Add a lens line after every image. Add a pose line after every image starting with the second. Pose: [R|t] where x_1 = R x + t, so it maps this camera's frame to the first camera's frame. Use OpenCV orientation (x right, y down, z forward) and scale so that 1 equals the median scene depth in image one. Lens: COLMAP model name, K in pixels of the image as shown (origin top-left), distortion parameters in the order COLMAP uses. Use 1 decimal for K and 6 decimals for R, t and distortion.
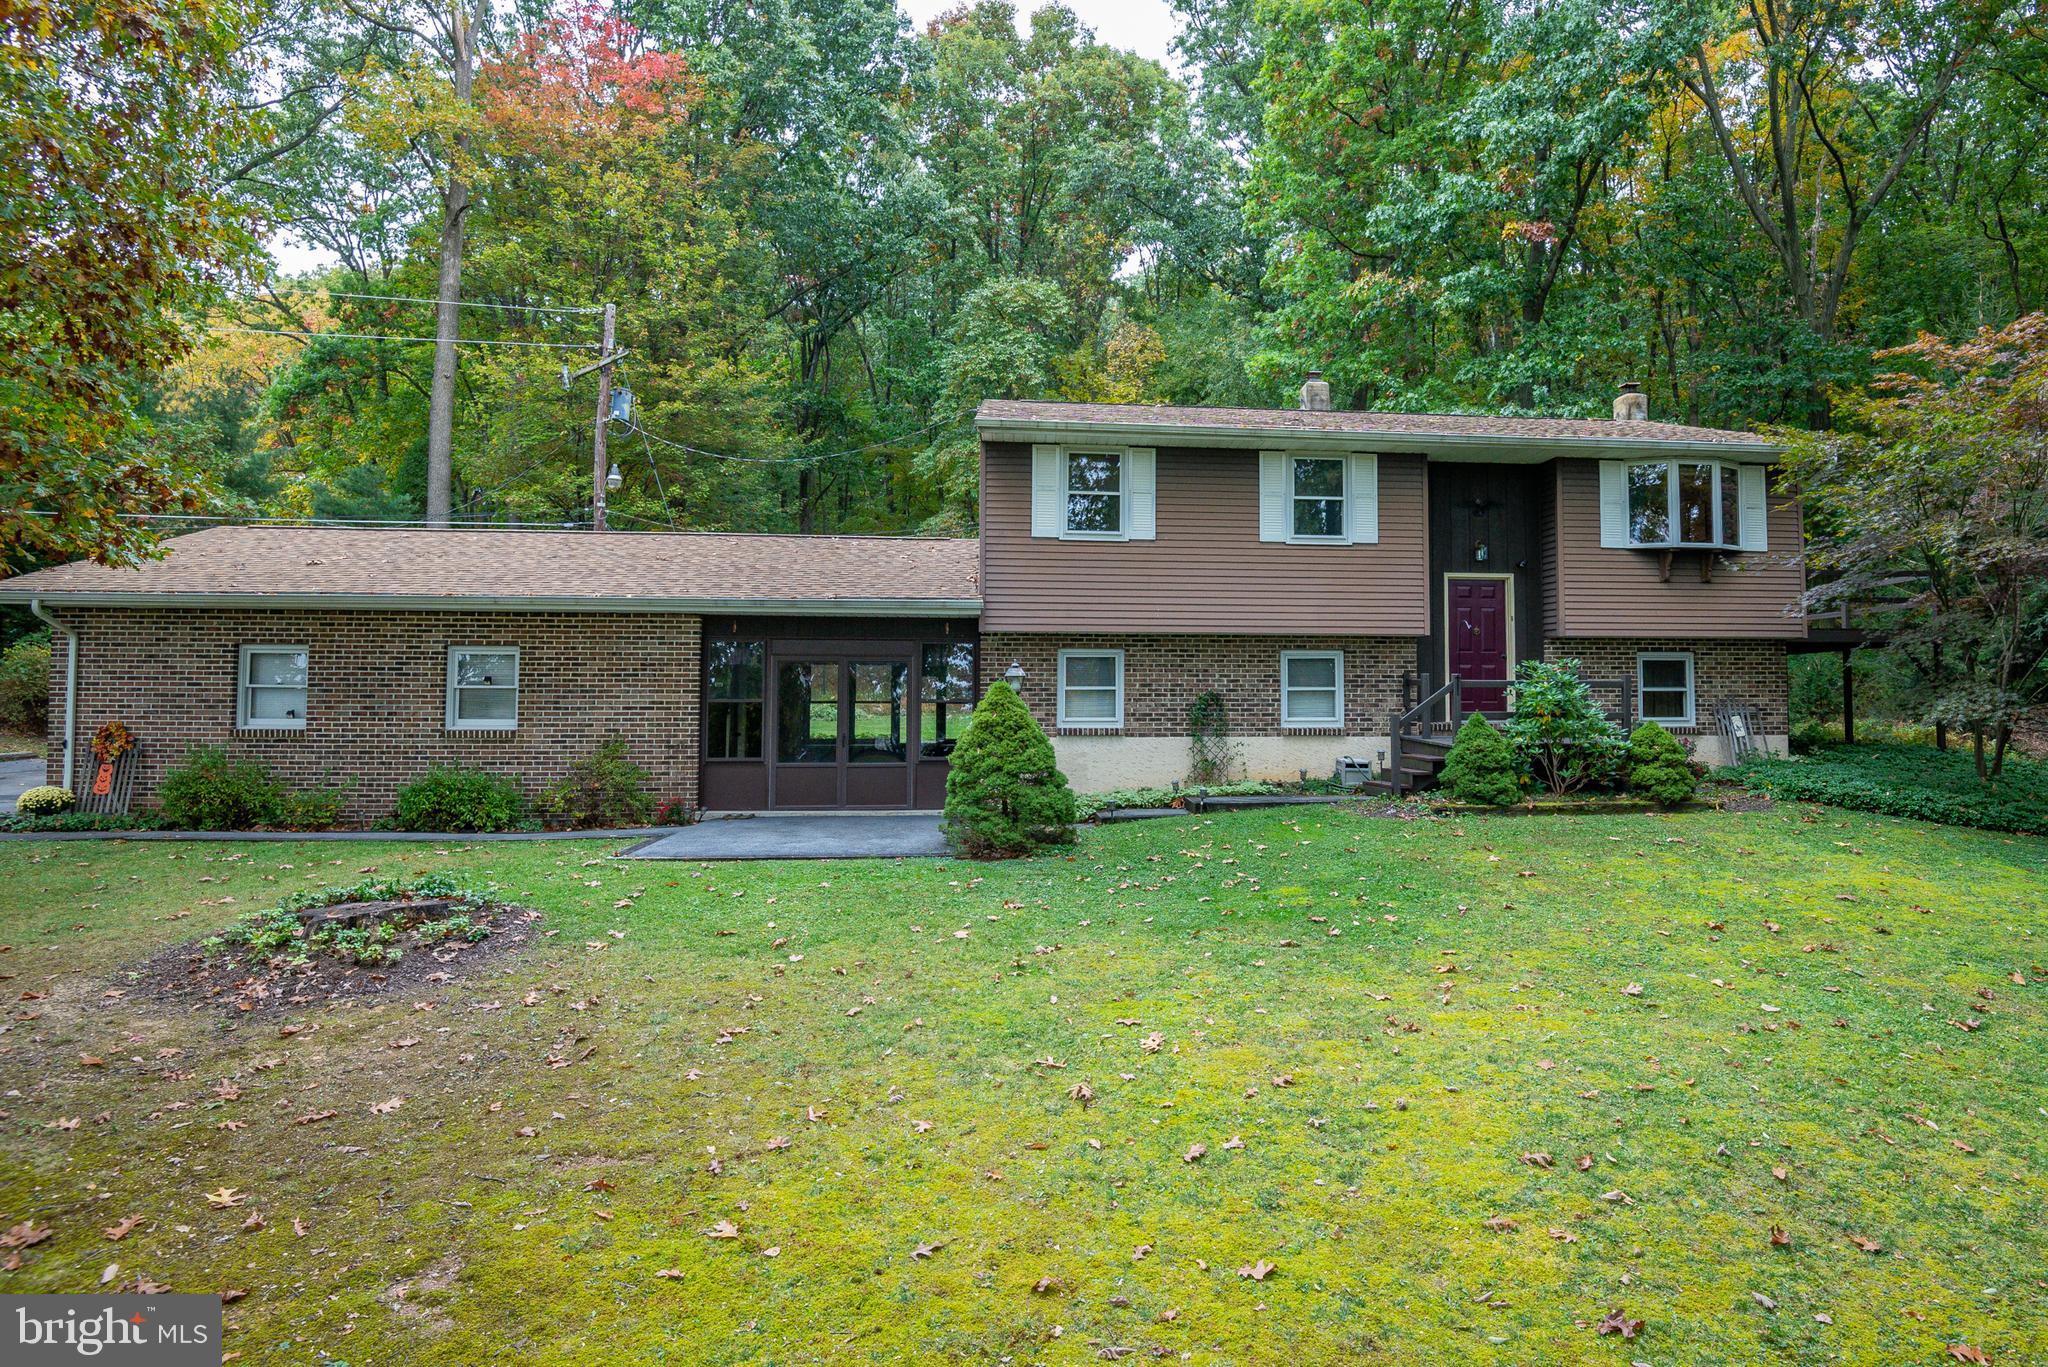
lens RADIAL K [[1167.2, 0, 1024.4], [0, 1167.2, 588.9], [0, 0, 1]] dist [-0.035543, -0.001167]
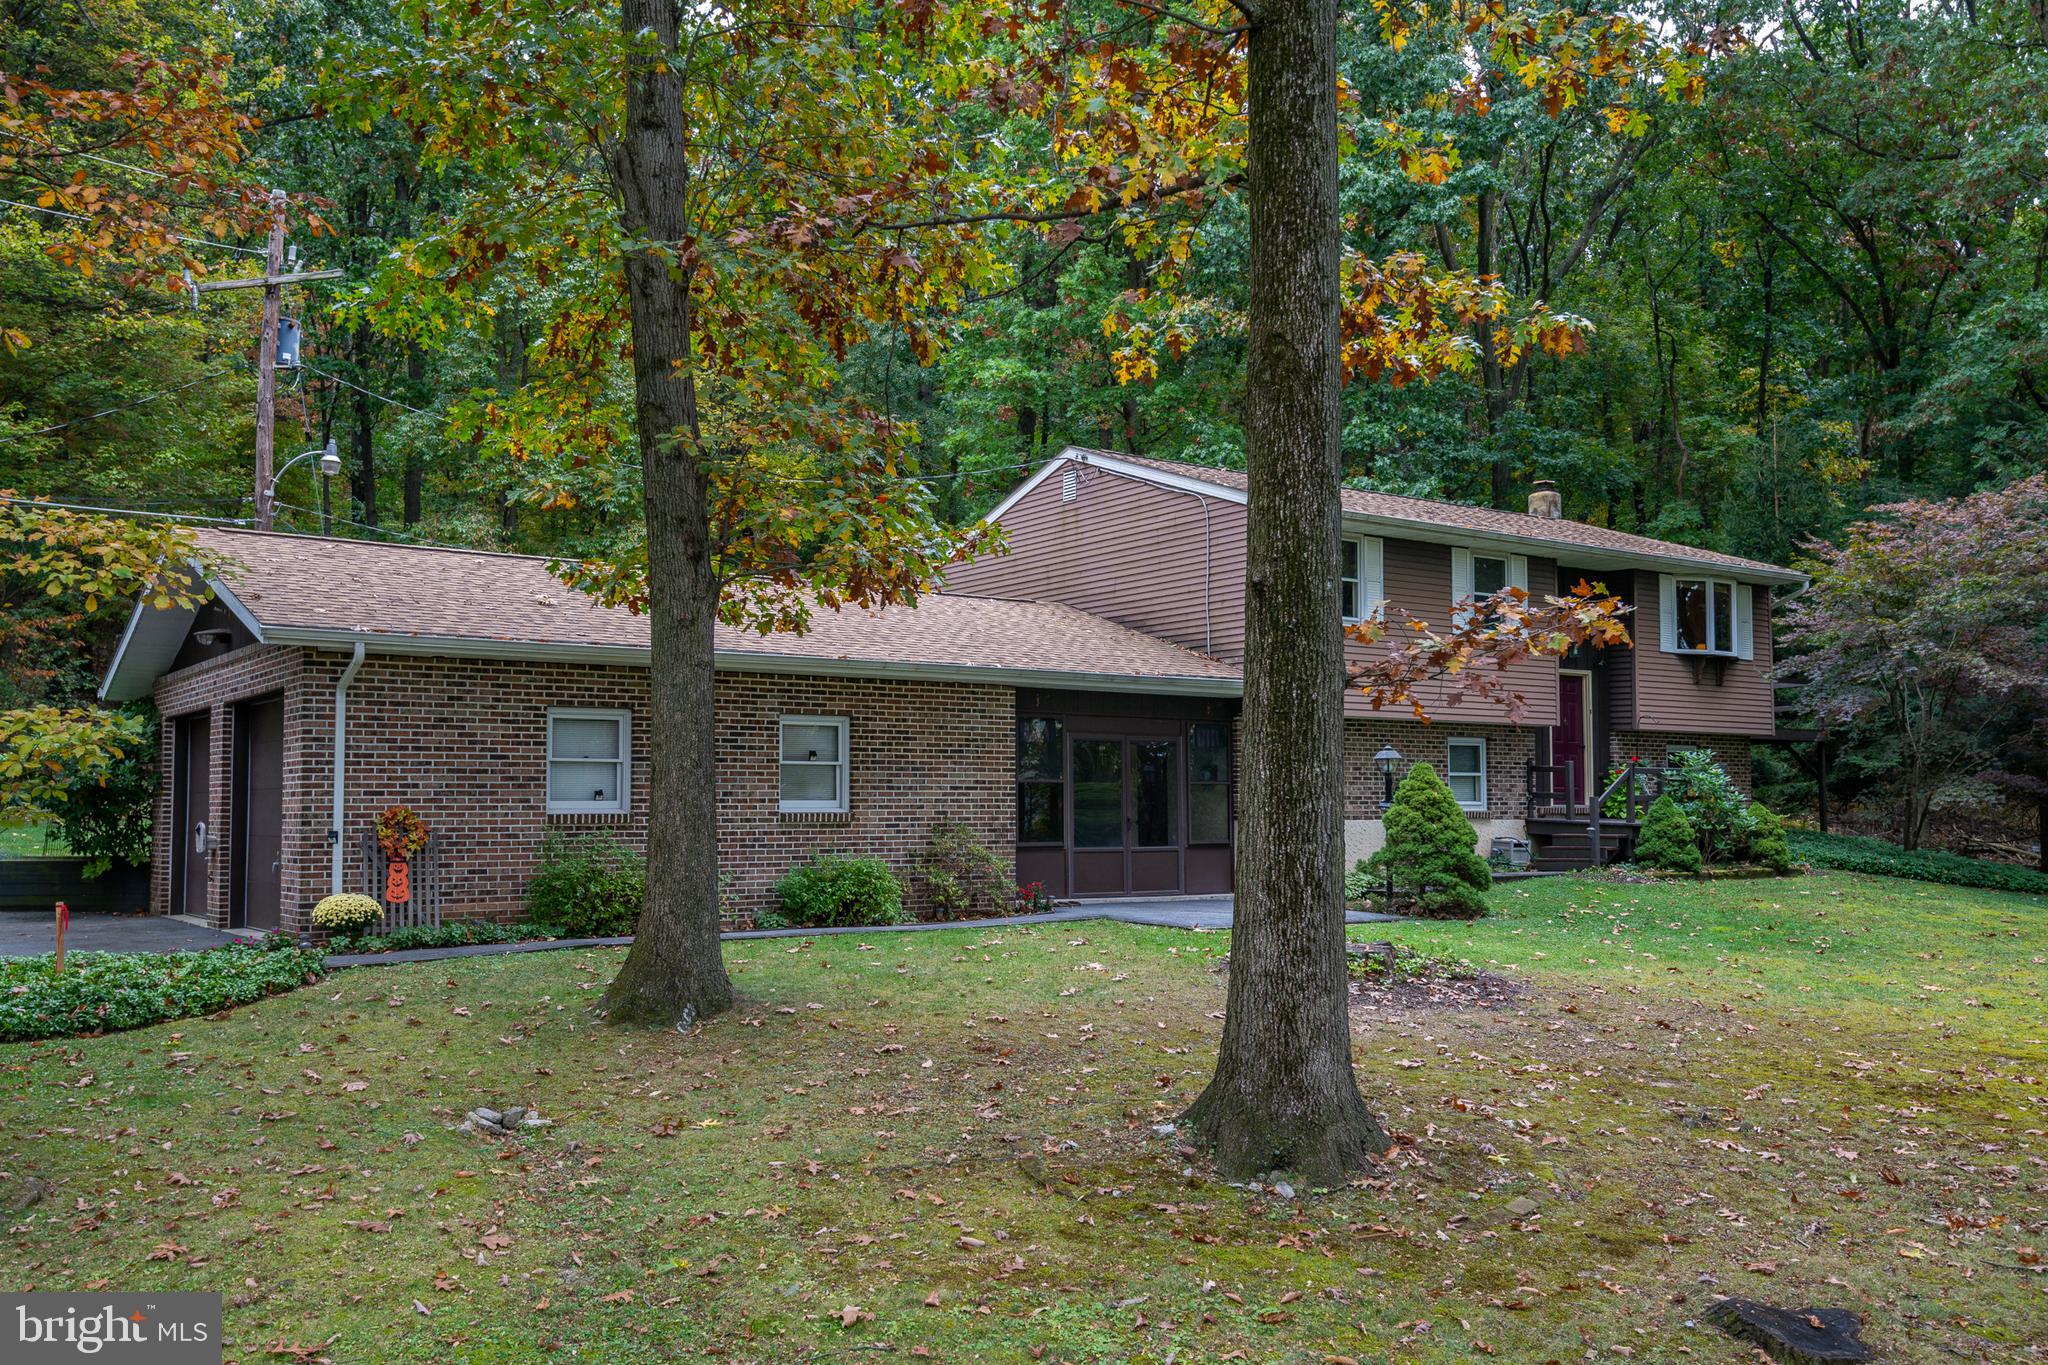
lens RADIAL K [[1767.1, 0, 1024.0], [0, 1767.1, 682.5], [0, 0, 1]] dist [0.008231, 0.002870]
pose [[0.870794, 0.034110, 0.490463, -0.967974], [-0.047545, 0.998757, 0.014954, -0.002195], [-0.489343, -0.036341, 0.871334, -0.215746]]
